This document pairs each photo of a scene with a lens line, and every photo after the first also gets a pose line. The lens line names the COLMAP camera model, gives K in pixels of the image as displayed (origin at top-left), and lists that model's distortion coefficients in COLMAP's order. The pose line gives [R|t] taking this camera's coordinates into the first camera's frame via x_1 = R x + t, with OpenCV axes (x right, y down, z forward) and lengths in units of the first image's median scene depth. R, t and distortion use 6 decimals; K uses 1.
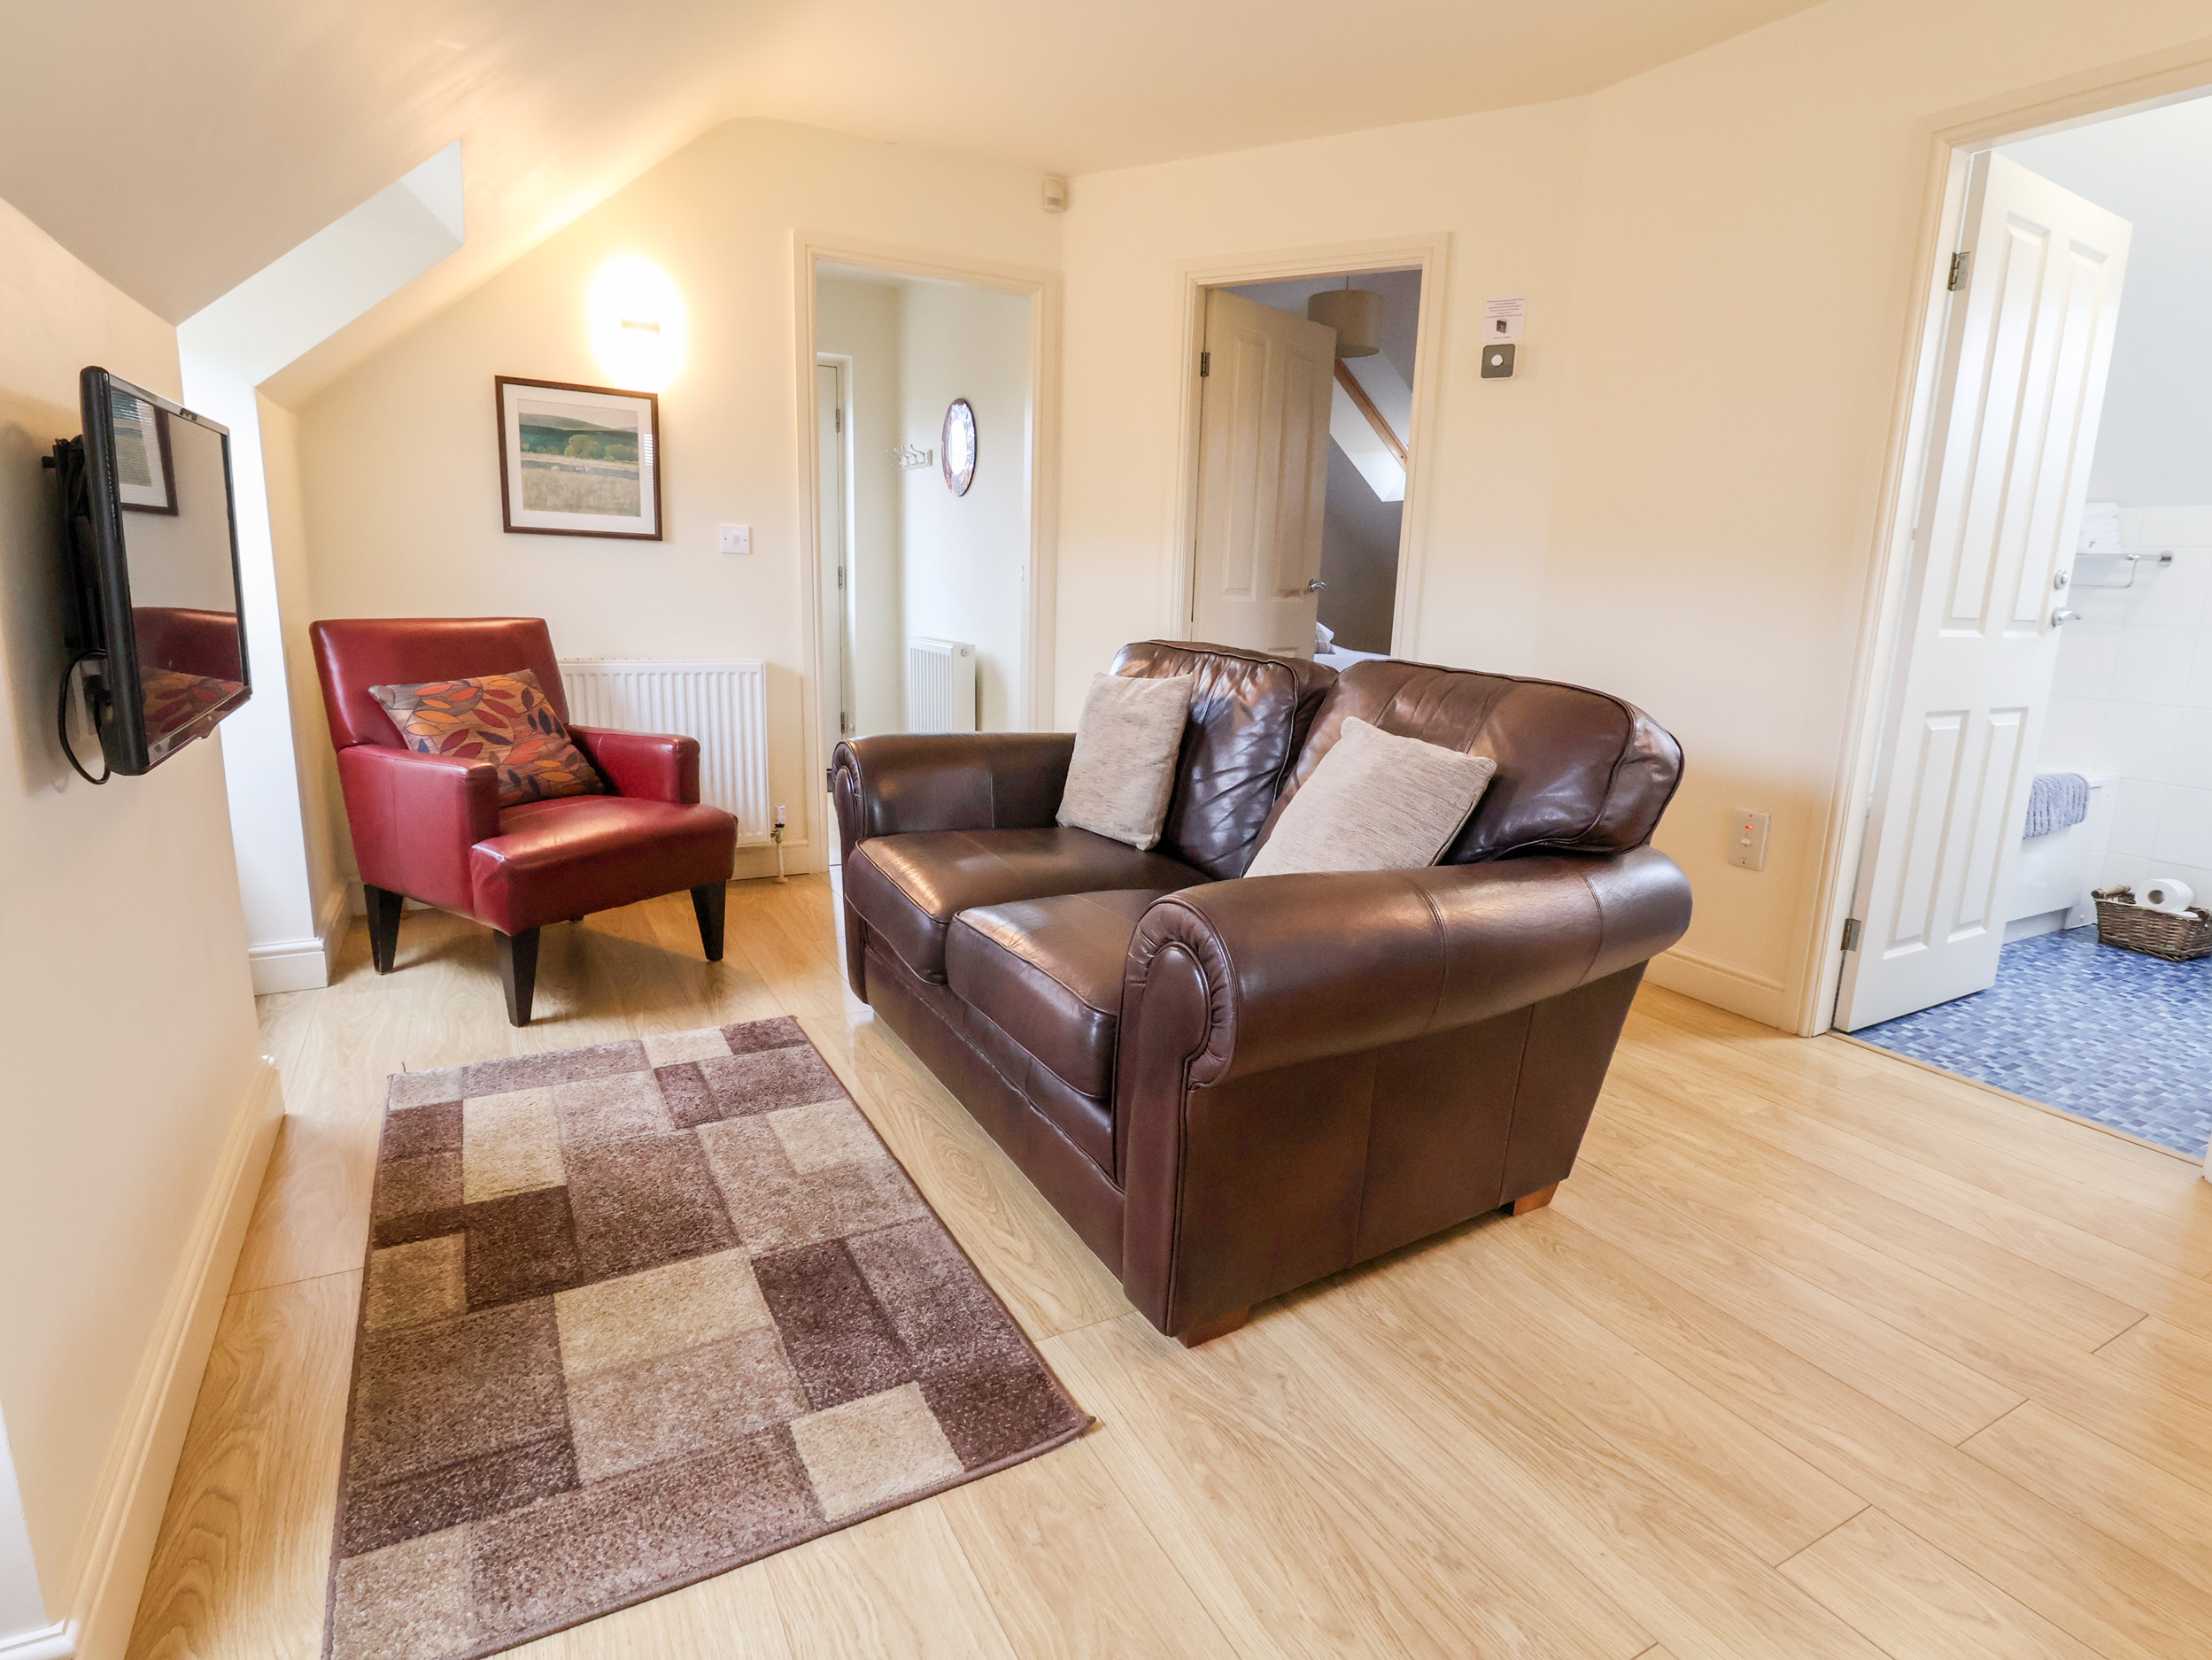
lens RADIAL K [[1152.5, 0, 1115.8], [0, 1152.5, 814.8], [0, 0, 1]] dist [0.000936, -0.000040]
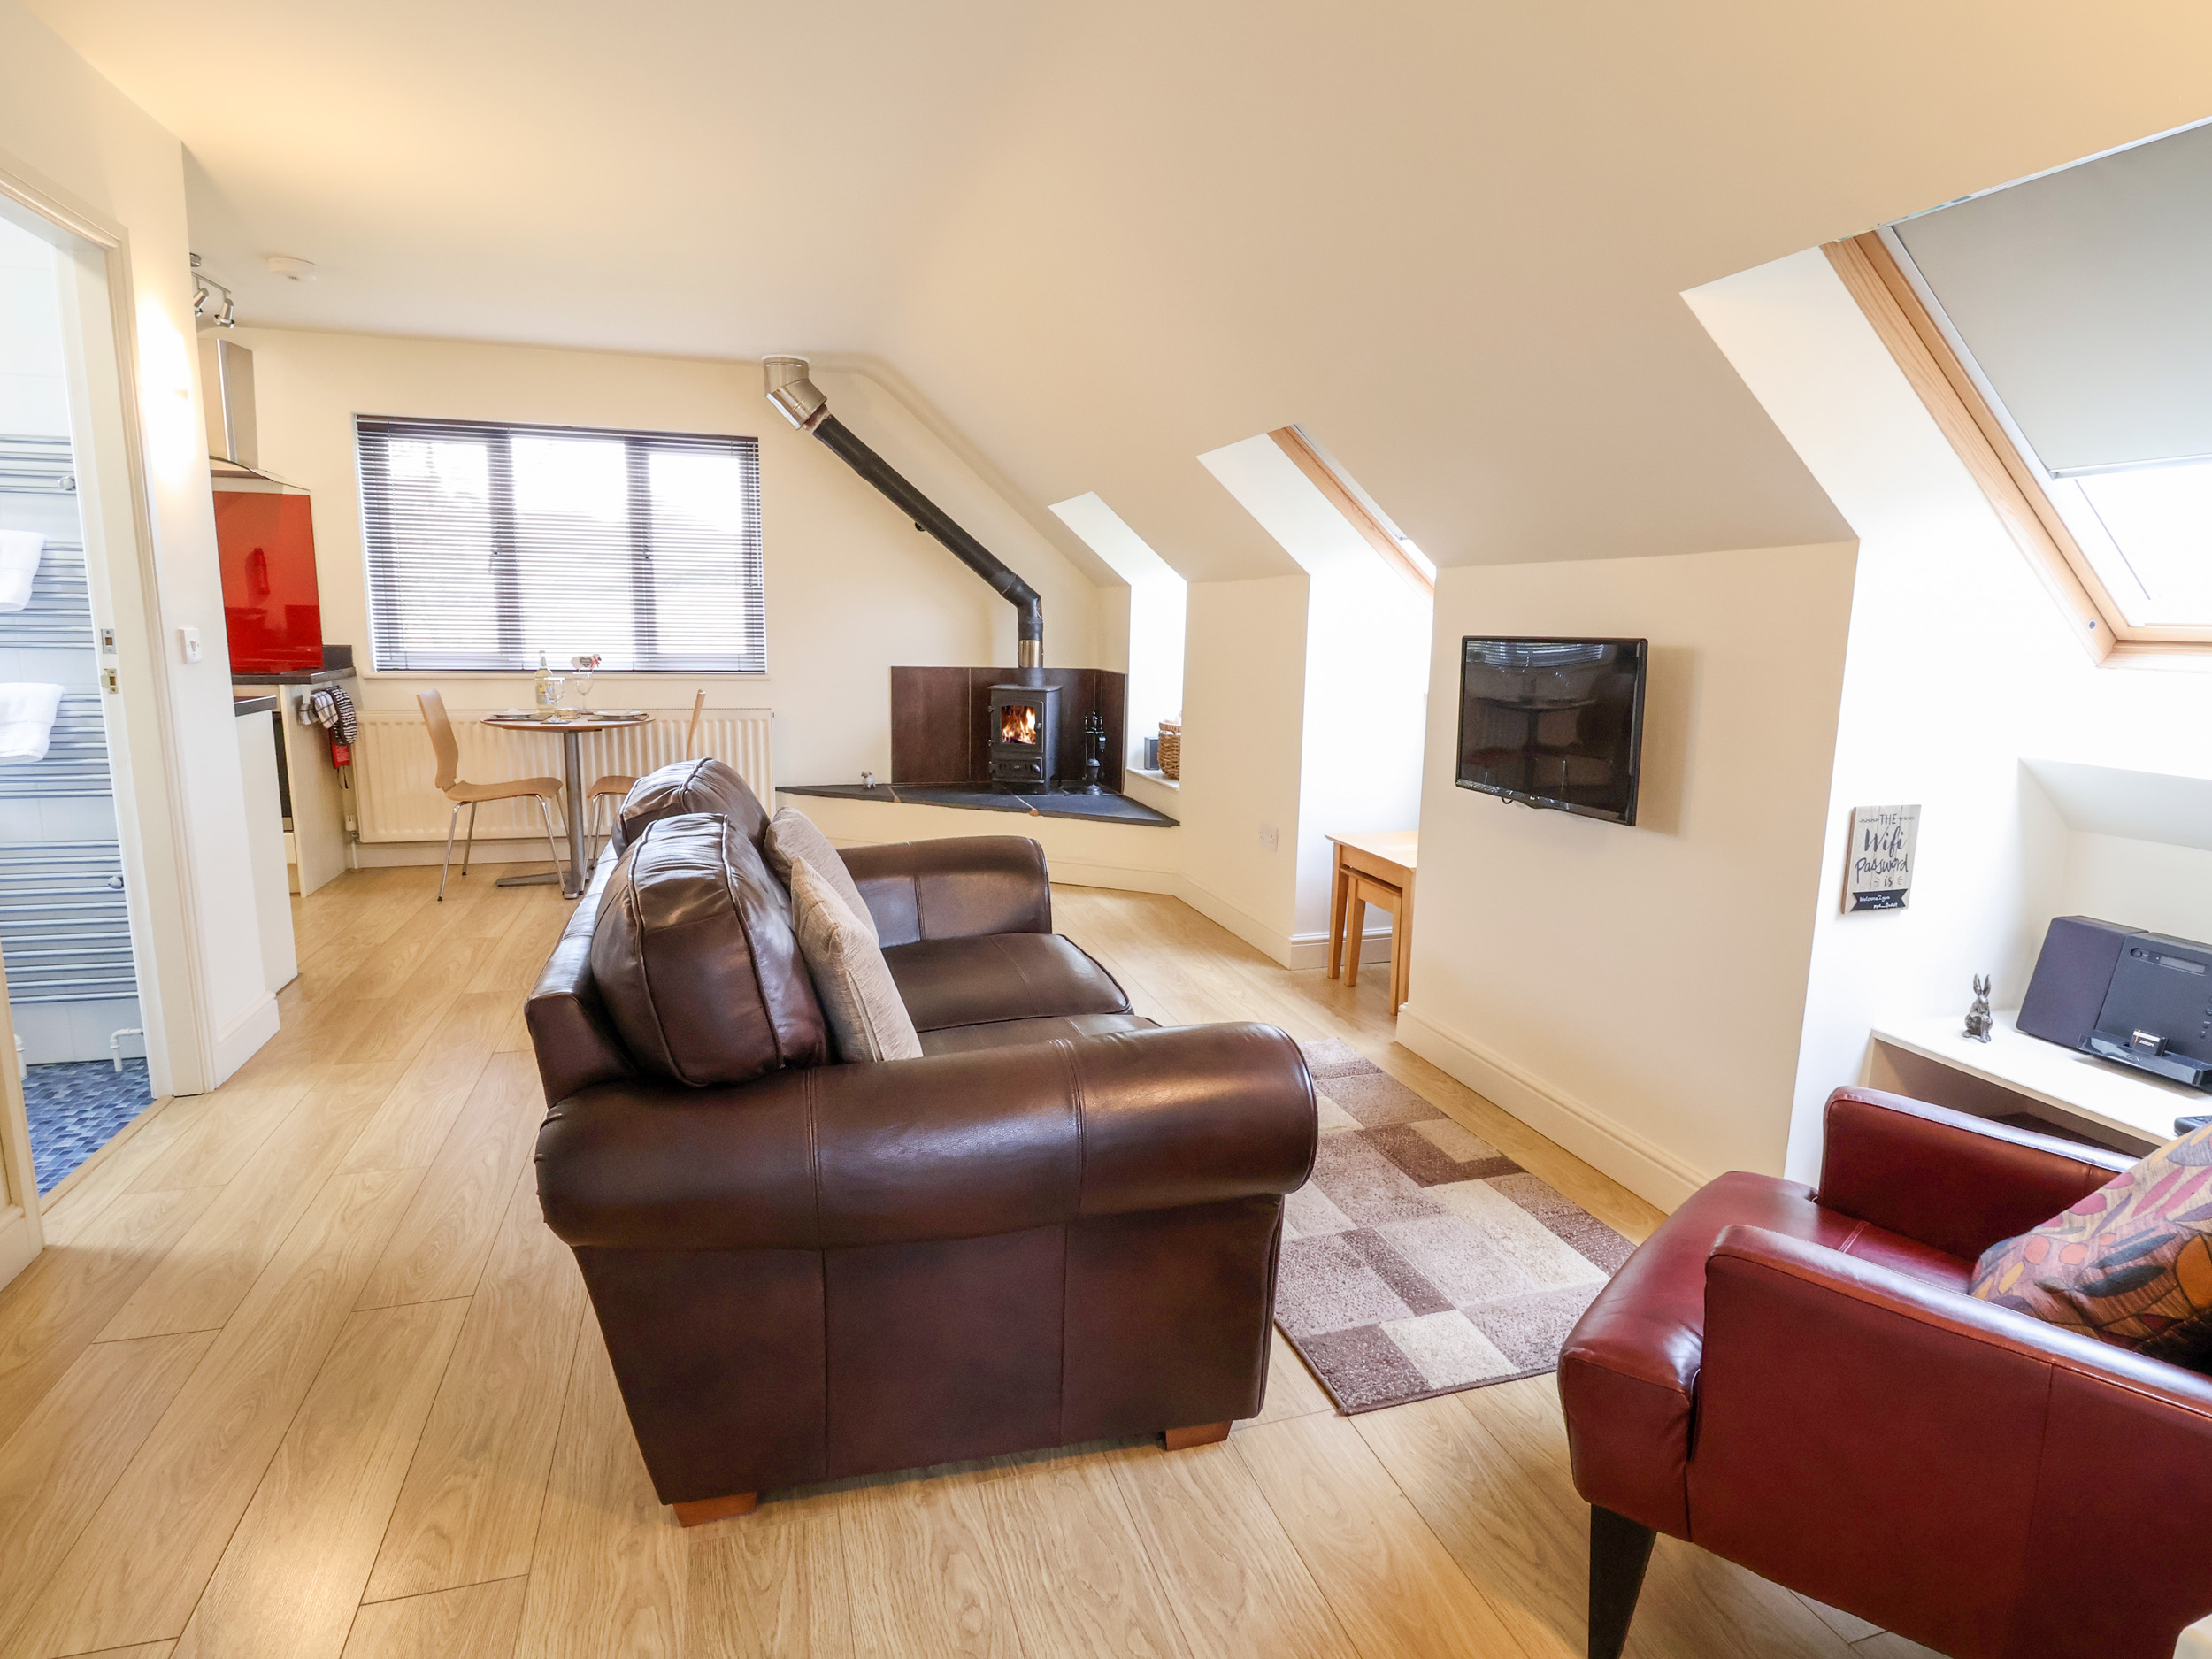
lens RADIAL K [[1176.8, 0, 1119.3], [0, 1176.8, 823.8], [0, 0, 1]] dist [0.003249, -0.017068]
pose [[-0.978615, -0.085906, 0.186902, -0.258070], [-0.010976, 0.929131, 0.369587, -0.397317], [-0.205406, 0.359632, -0.910205, 1.554928]]
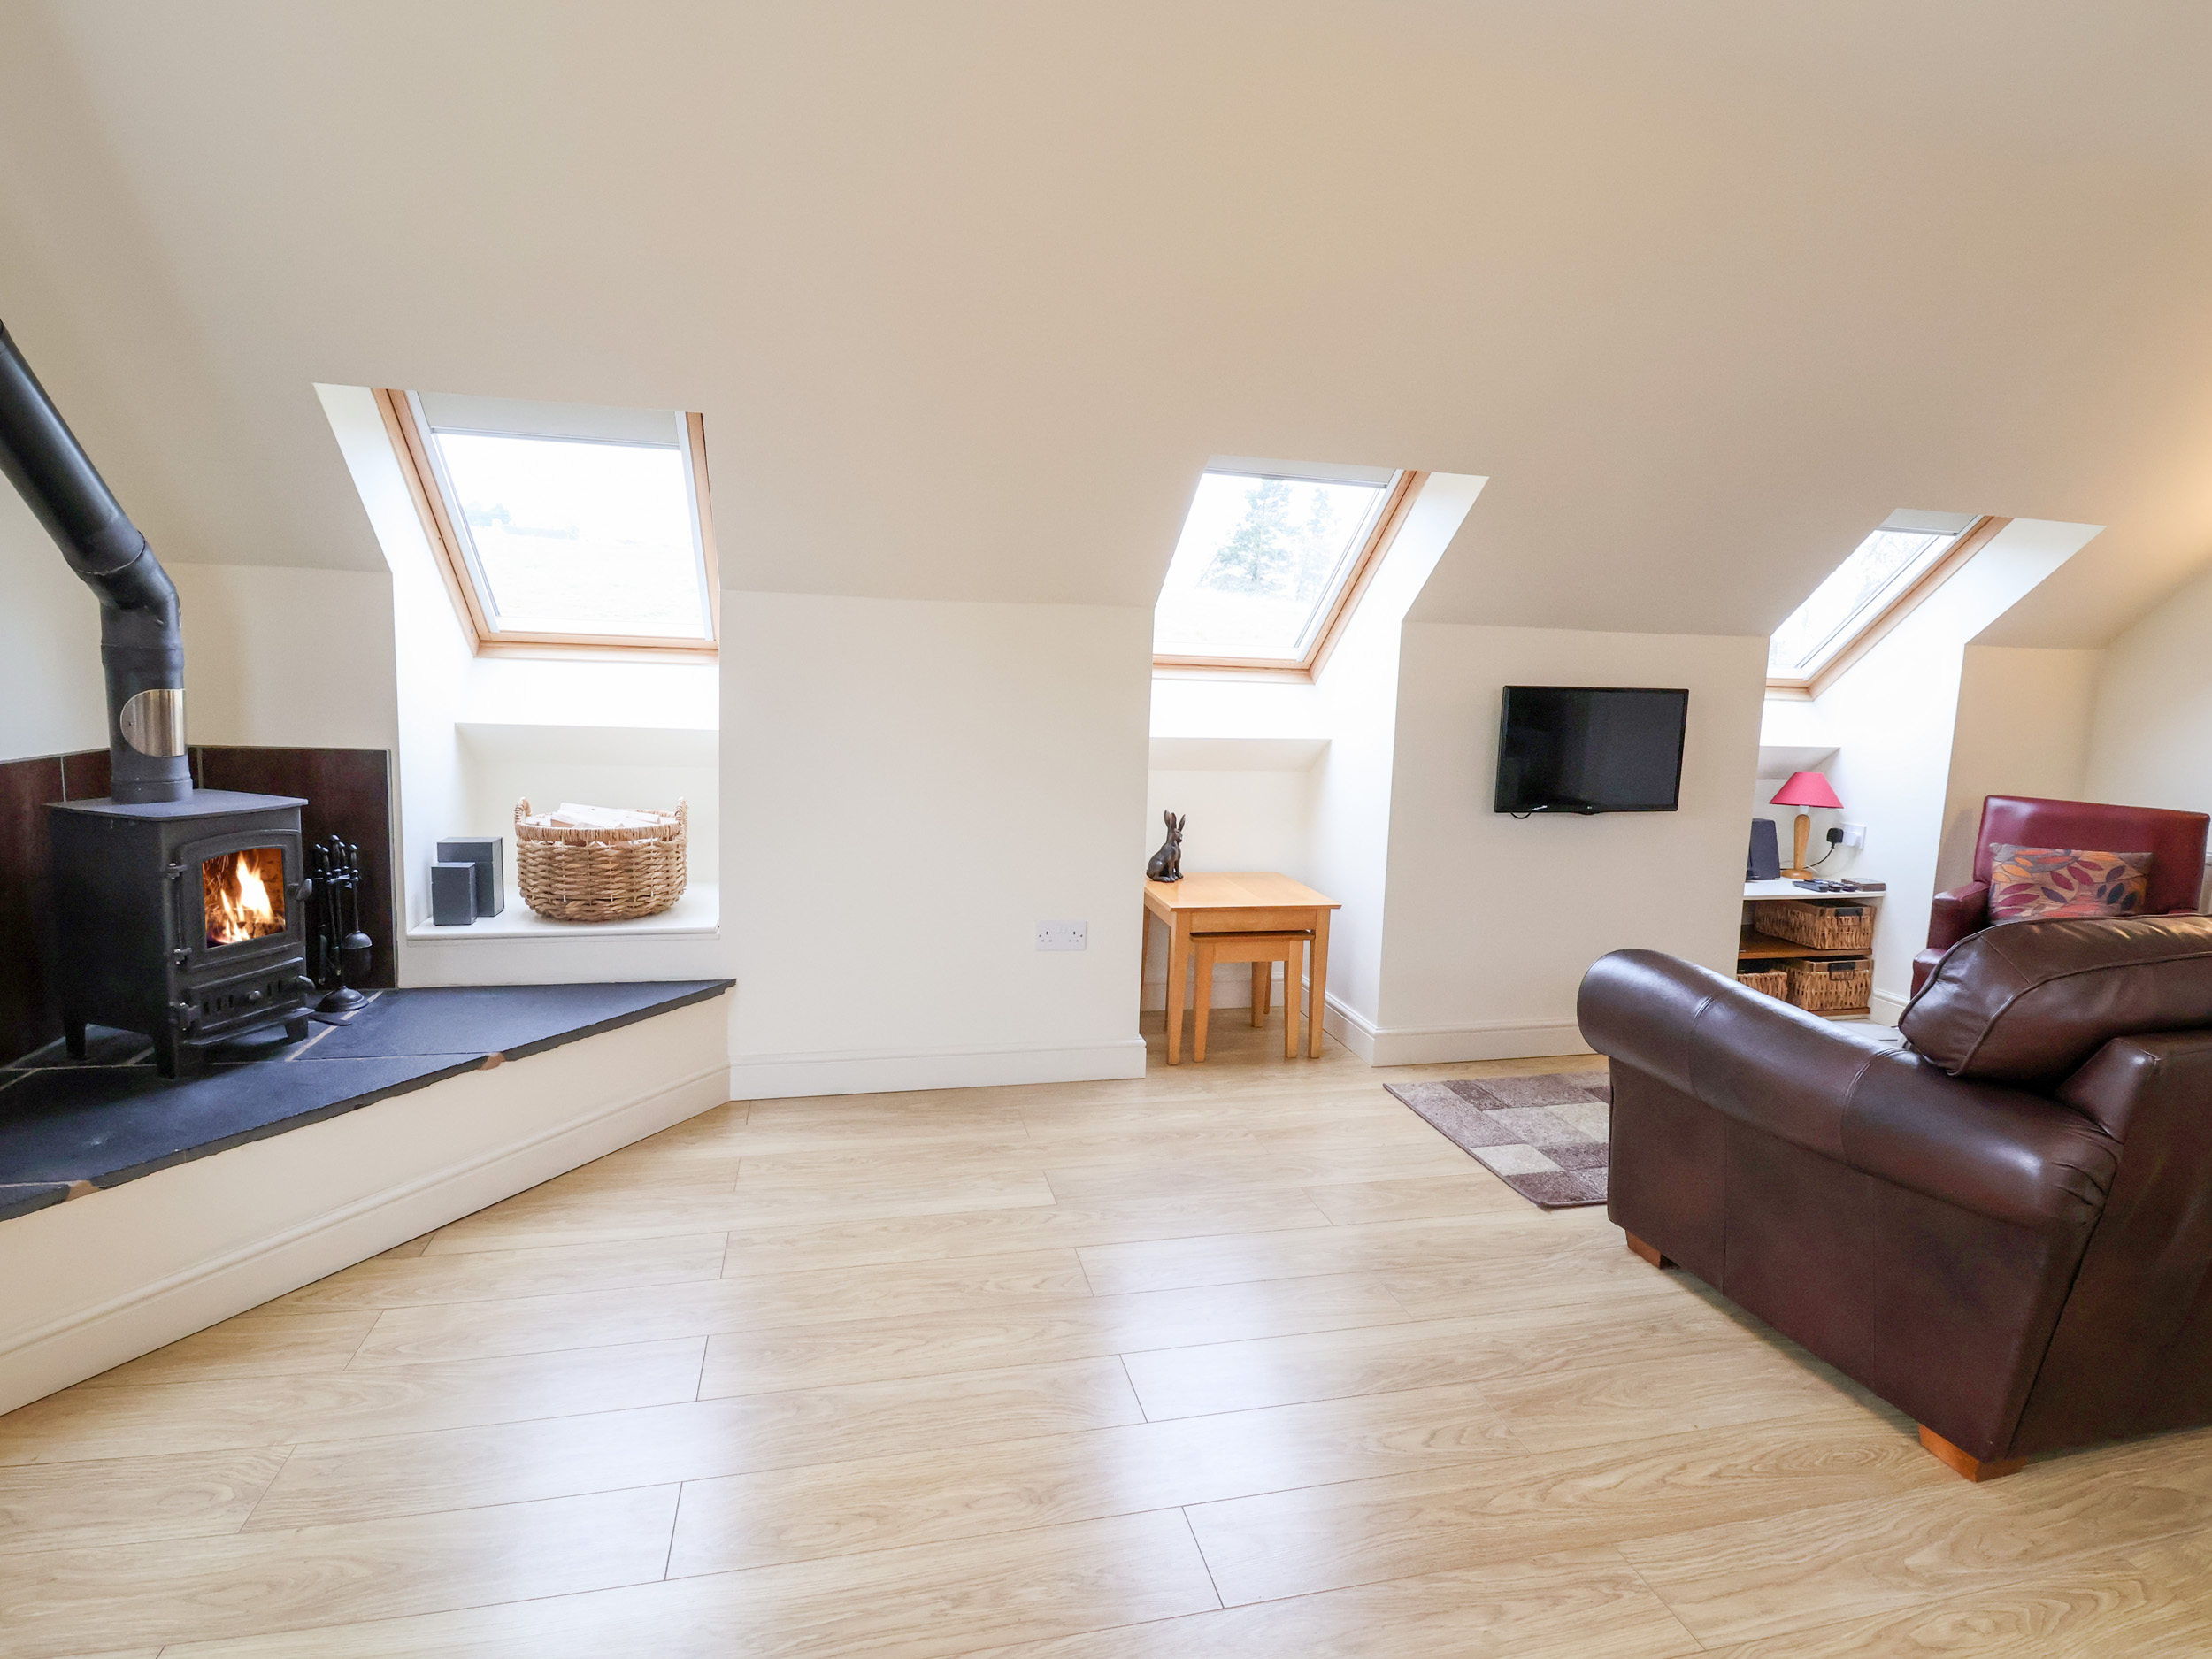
lens RADIAL K [[1170.7, 0, 1116.8], [0, 1170.7, 818.9], [0, 0, 1]] dist [0.002095, -0.015635]
pose [[-0.265757, 0.083622, -0.960406, 1.044081], [-0.237093, 0.959963, 0.149191, -0.101920], [0.934430, 0.267354, -0.235291, 0.344014]]
